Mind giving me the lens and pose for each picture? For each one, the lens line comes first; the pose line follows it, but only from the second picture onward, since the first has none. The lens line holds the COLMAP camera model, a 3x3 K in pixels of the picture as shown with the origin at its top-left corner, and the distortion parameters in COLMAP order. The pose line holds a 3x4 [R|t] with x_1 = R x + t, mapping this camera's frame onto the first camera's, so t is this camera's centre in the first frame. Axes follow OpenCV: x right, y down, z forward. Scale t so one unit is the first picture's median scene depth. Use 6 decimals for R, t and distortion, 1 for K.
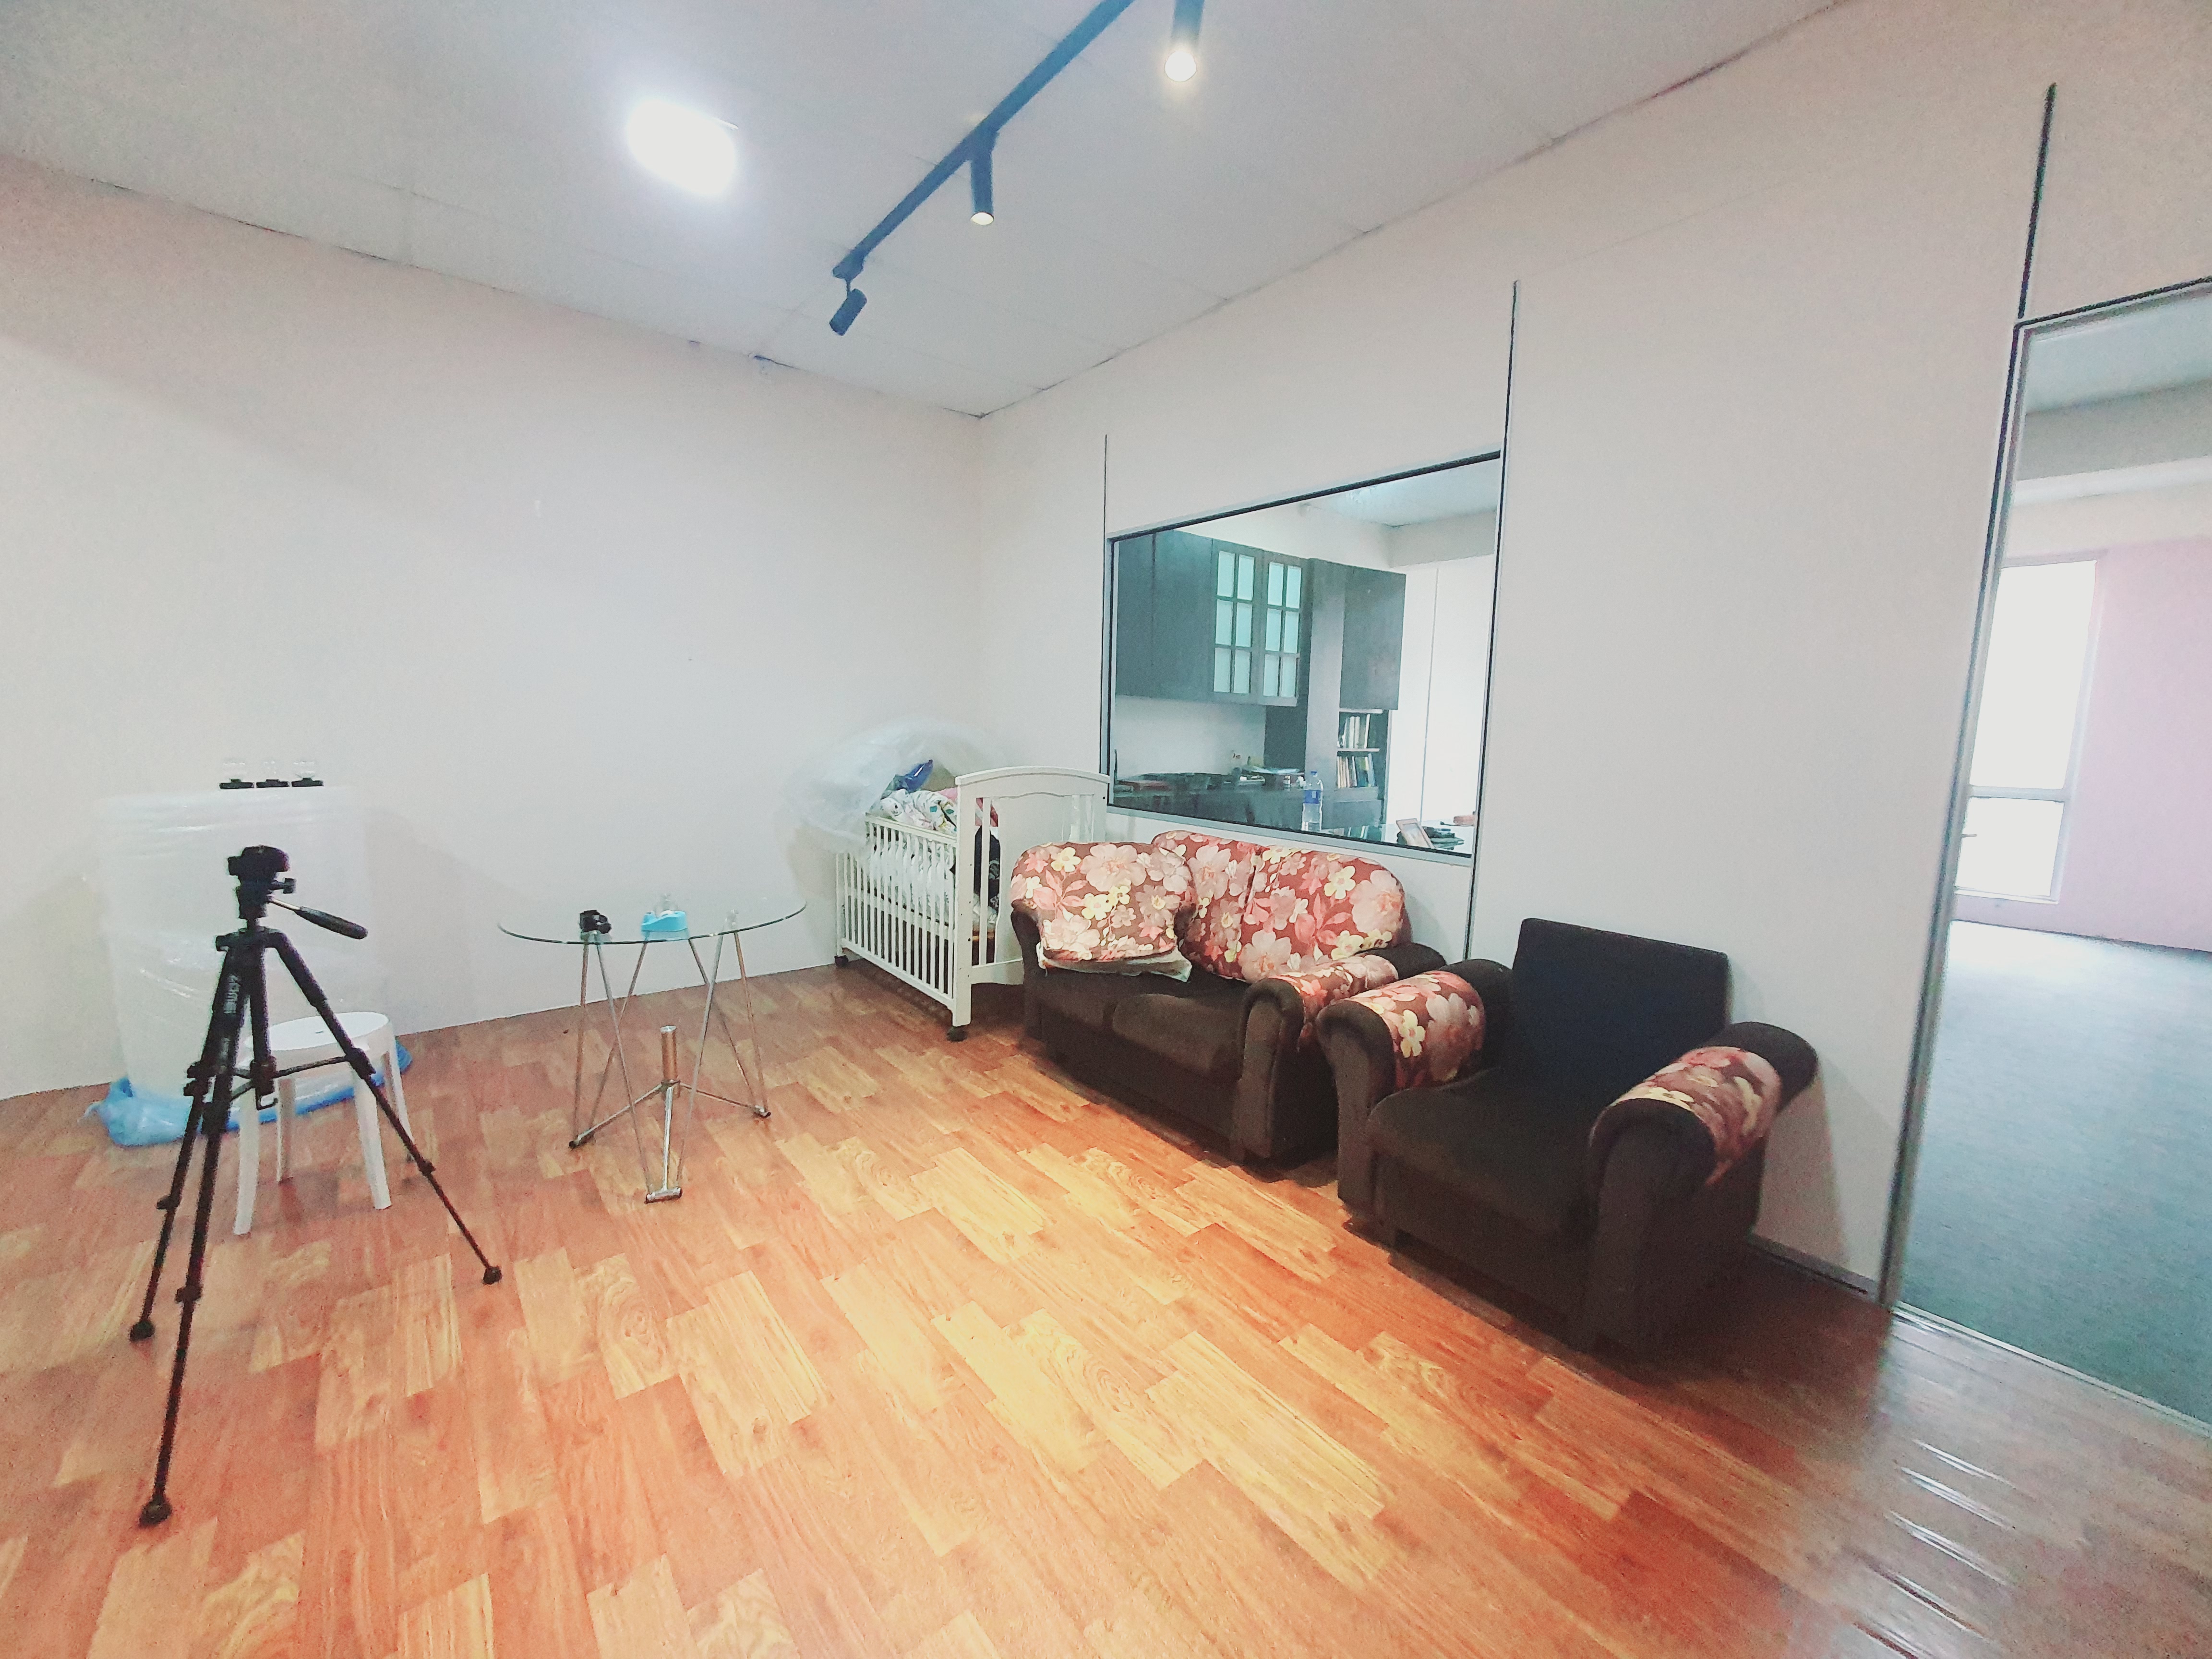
lens RADIAL K [[887.6, 0, 1106.0], [0, 887.6, 829.5], [0, 0, 1]] dist [0.000322, -0.000872]
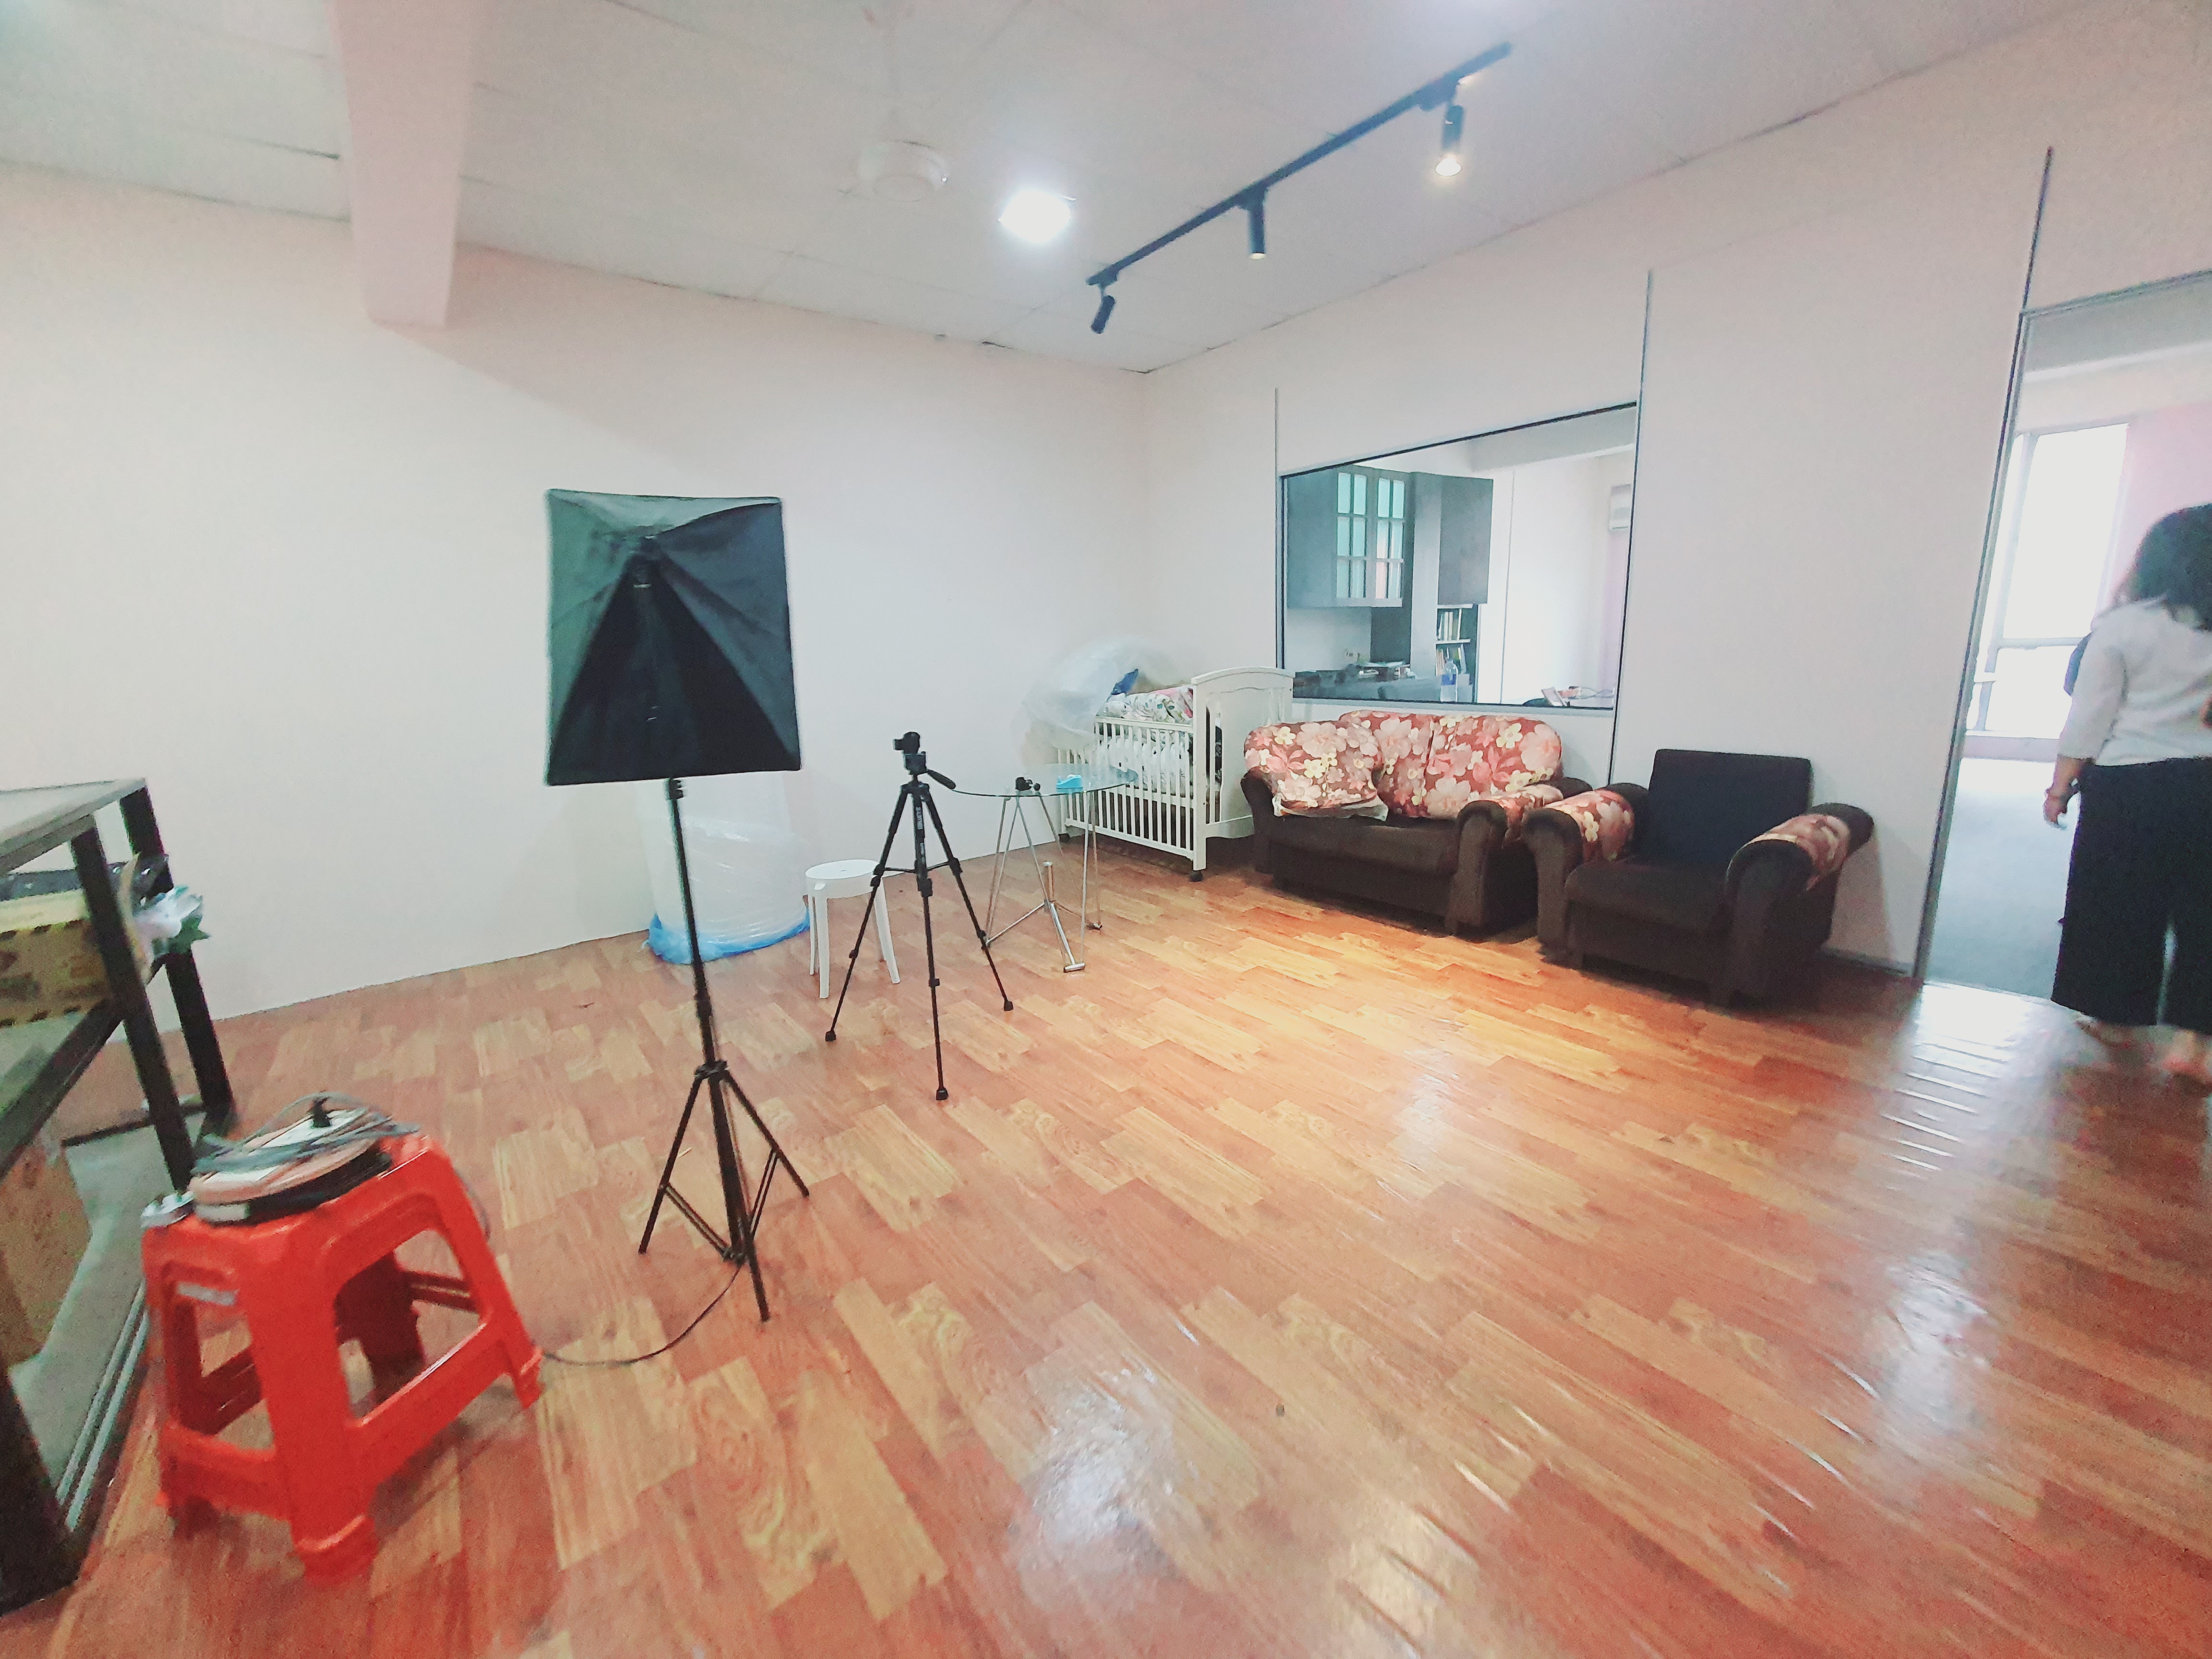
lens RADIAL K [[887.6, 0, 1106.0], [0, 887.6, 829.5], [0, 0, 1]] dist [0.000322, -0.000872]
pose [[0.997892, -0.057515, -0.030050, -0.293391], [0.060052, 0.993968, 0.091770, 0.037958], [0.024590, -0.093381, 0.995327, -0.342427]]
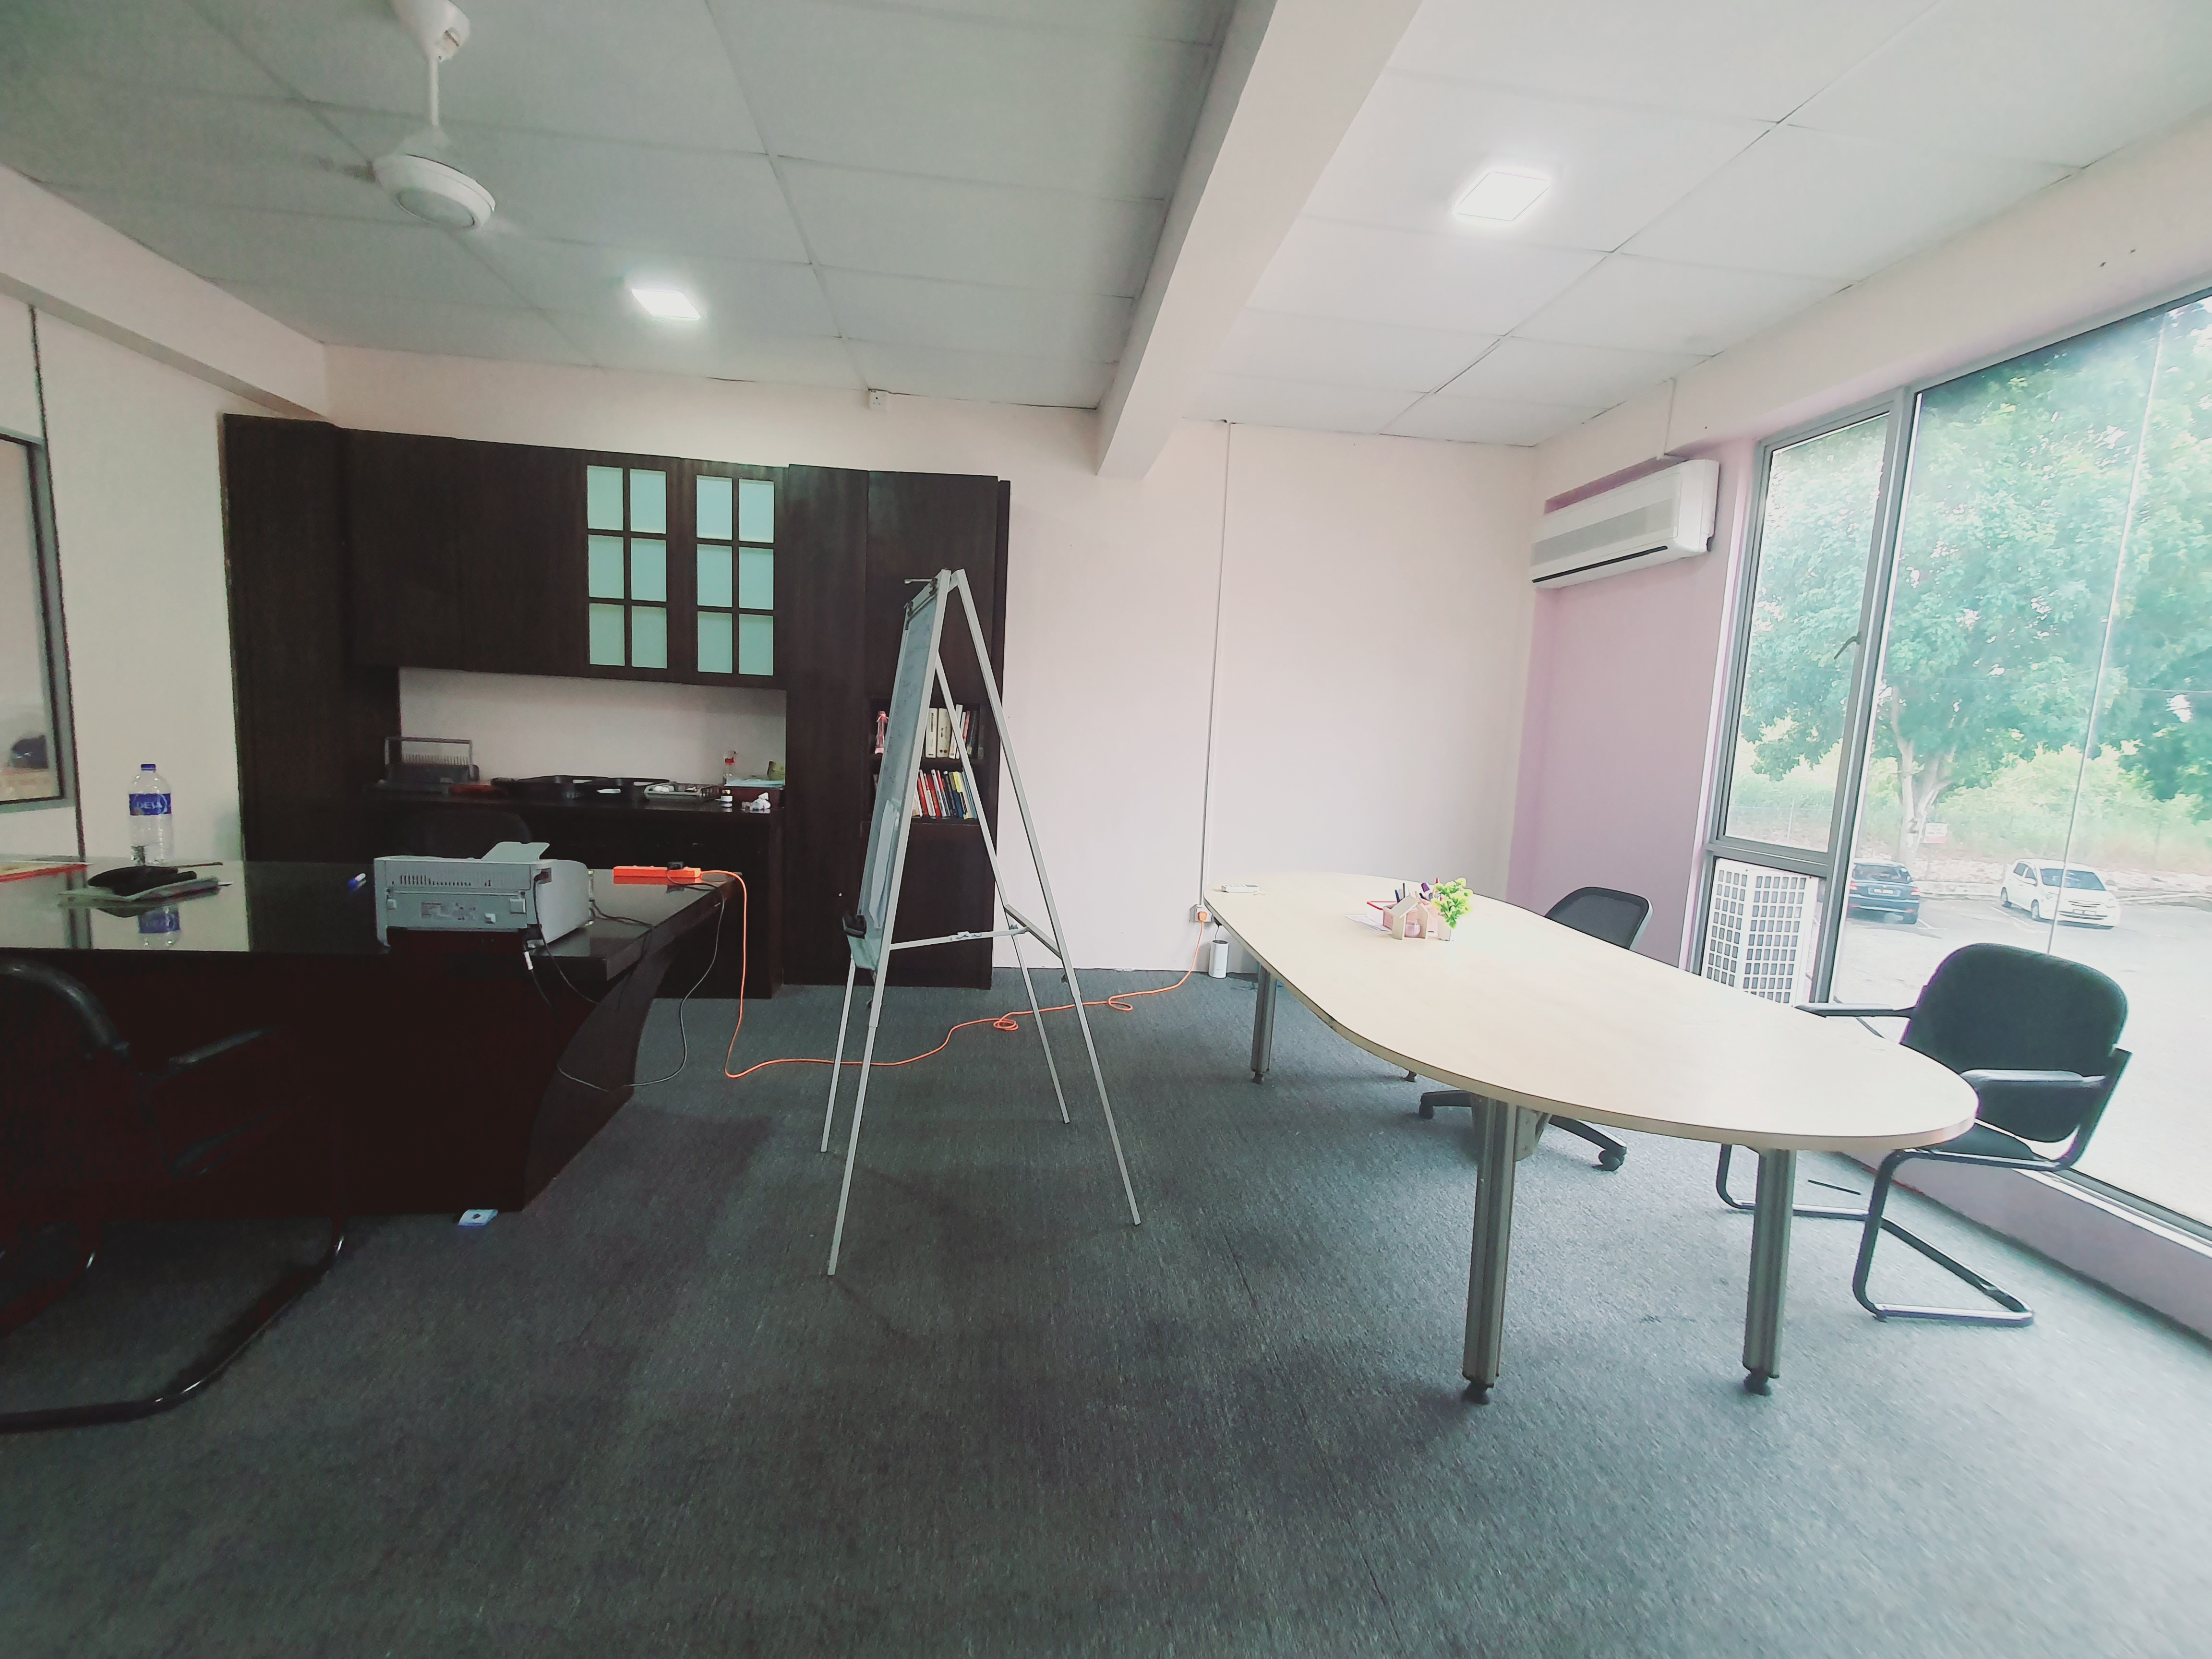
lens RADIAL K [[887.6, 0, 1106.0], [0, 887.6, 829.5], [0, 0, 1]] dist [0.000322, -0.000872]
pose [[0.845160, 0.082497, -0.528109, 1.563479], [-0.098674, 0.995117, -0.002463, -0.114972], [0.525327, 0.054193, 0.849173, 1.130174]]
